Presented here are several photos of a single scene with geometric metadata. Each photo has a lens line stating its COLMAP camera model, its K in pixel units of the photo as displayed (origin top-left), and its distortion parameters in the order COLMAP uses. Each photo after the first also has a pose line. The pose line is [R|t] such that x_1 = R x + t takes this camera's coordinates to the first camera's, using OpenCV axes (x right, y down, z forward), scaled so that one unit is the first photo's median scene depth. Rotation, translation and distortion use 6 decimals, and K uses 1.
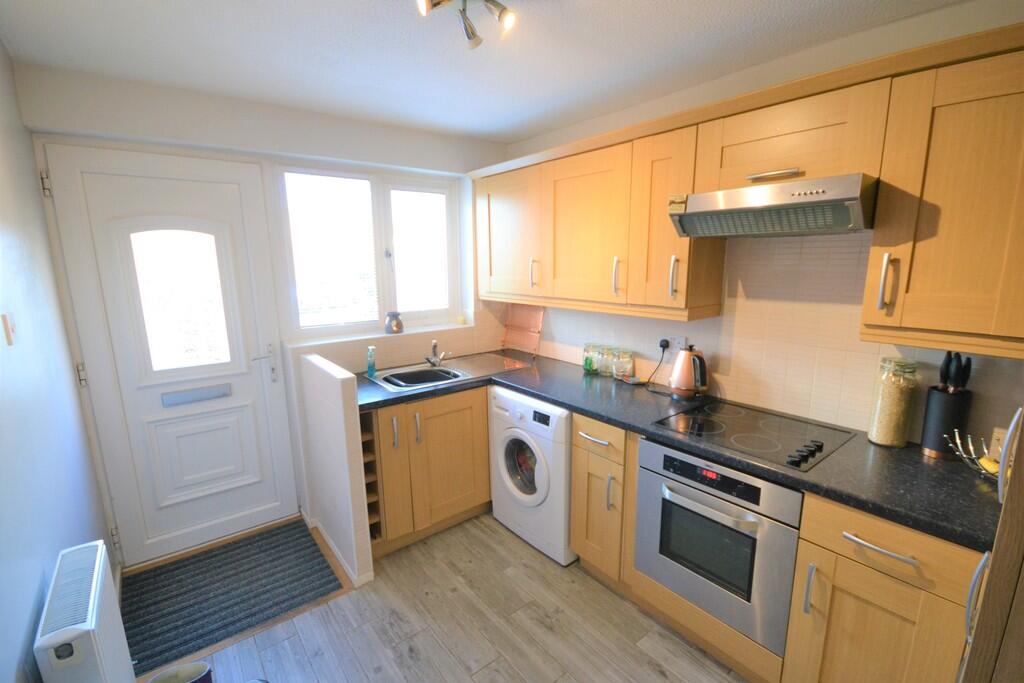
lens RADIAL K [[457.3, 0, 508.2], [0, 457.3, 349.1], [0, 0, 1]] dist [-0.000127, -0.000515]
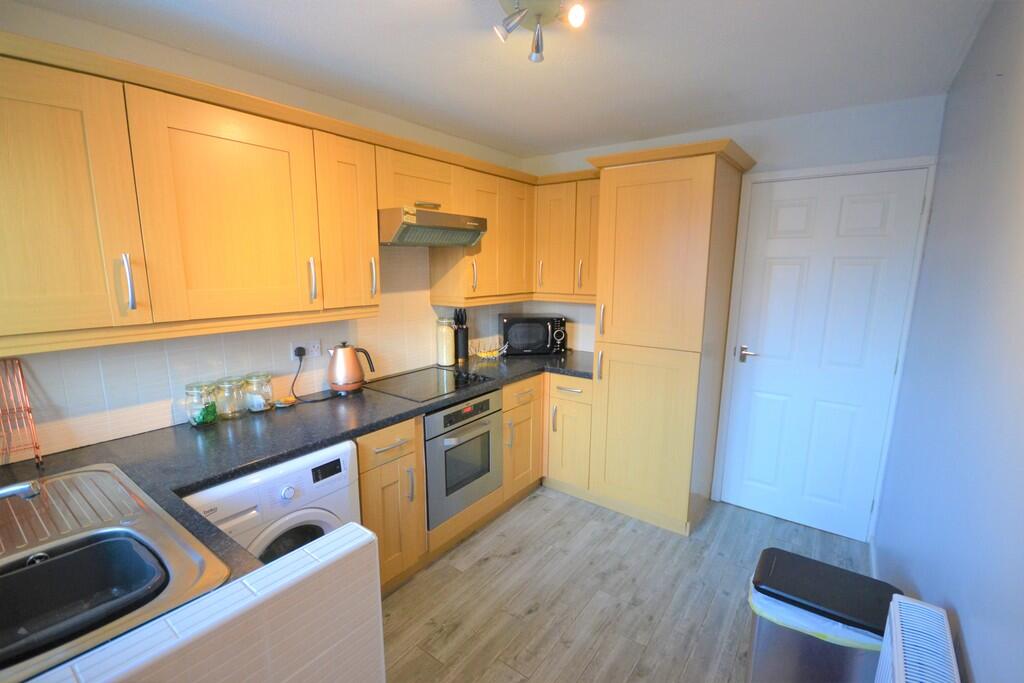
lens RADIAL K [[457.3, 0, 508.2], [0, 457.3, 349.1], [0, 0, 1]] dist [-0.000127, -0.000515]
pose [[-0.257544, -0.167872, 0.951573, -0.763280], [0.185718, 0.957832, 0.219241, -0.165782], [-0.948251, 0.233189, -0.215507, 0.929944]]
